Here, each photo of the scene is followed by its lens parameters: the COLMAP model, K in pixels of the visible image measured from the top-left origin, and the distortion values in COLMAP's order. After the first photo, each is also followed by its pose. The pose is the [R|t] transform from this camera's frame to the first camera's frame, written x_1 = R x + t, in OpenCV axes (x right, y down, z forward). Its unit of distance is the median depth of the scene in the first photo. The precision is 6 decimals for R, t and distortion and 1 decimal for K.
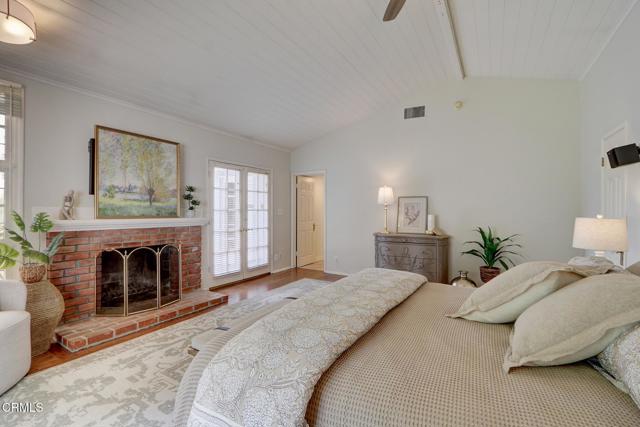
lens RADIAL K [[298.6, 0, 318.0], [0, 298.6, 207.9], [0, 0, 1]] dist [-0.004487, 0.002120]
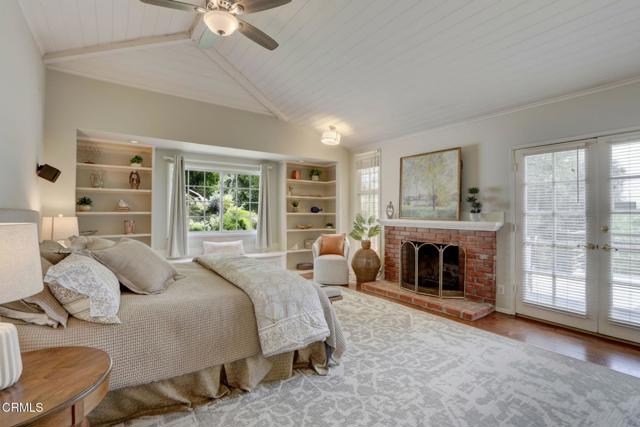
lens RADIAL K [[298.6, 0, 314.2], [0, 298.6, 216.5], [0, 0, 1]] dist [-0.004487, 0.002120]
pose [[-0.406754, 0.004622, -0.913526, 0.727493], [0.002818, 0.999989, 0.003805, 0.014407], [0.913534, -0.001026, -0.406762, 1.063807]]
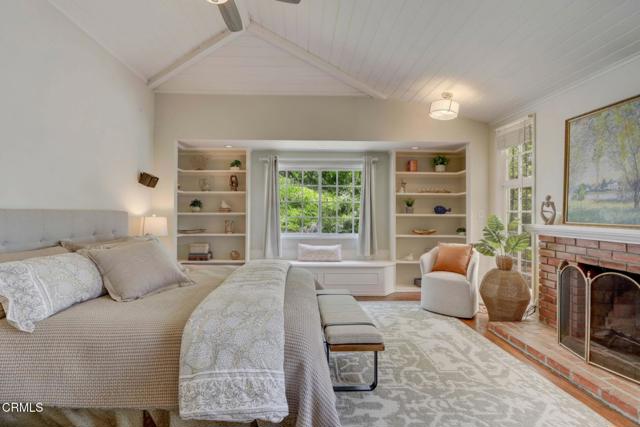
lens RADIAL K [[298.6, 0, 315.6], [0, 298.6, 215.5], [0, 0, 1]] dist [-0.004487, 0.002120]
pose [[-0.840041, -0.005124, -0.542499, 0.324702], [-0.004249, 0.999987, -0.002866, 0.012393], [0.542507, -0.000102, -0.840051, 1.173816]]
